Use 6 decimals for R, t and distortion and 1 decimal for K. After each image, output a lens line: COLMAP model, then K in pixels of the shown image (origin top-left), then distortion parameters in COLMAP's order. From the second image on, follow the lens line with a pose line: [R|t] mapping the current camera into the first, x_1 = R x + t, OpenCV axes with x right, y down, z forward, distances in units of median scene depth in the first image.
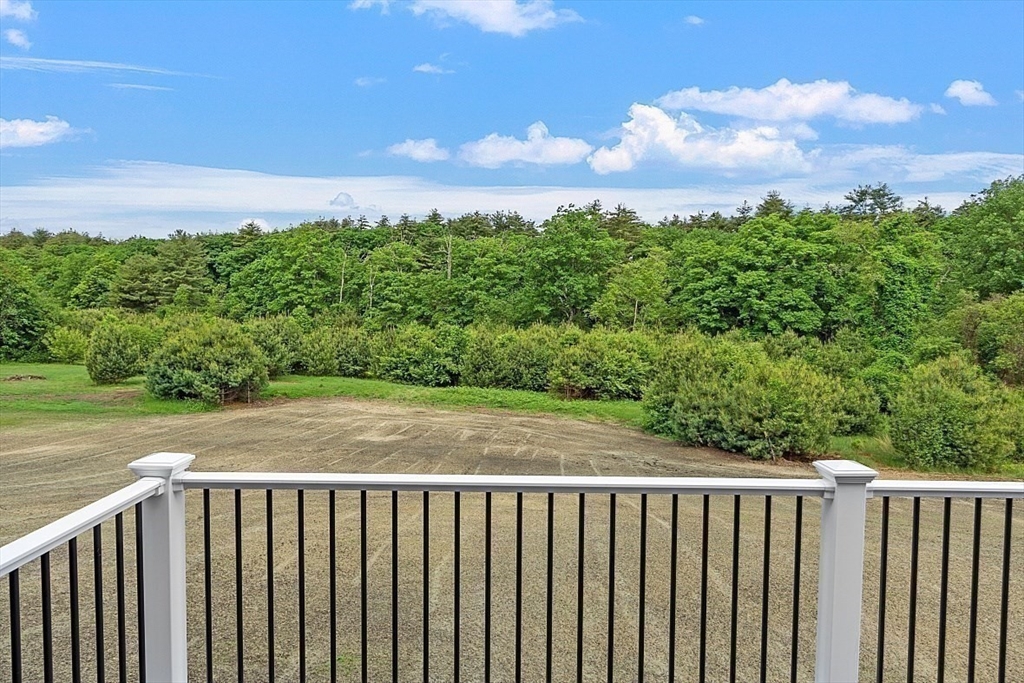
lens RADIAL K [[677.9, 0, 513.1], [0, 677.9, 339.5], [0, 0, 1]] dist [-0.000437, 0.004836]
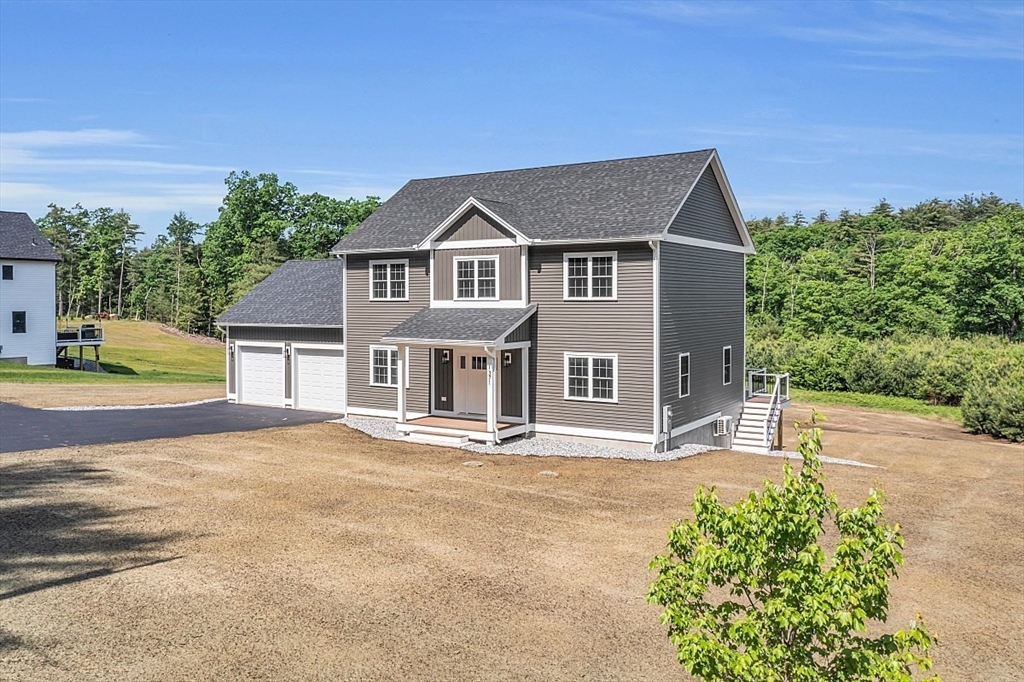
lens RADIAL K [[821.1, 0, 518.0], [0, 821.1, 338.0], [0, 0, 1]] dist [-0.000884, -0.001986]
pose [[0.844010, 0.004455, -0.536308, 0.109656], [-0.010203, 0.999918, -0.007750, -0.003743], [0.536230, 0.012013, 0.843986, -0.268027]]
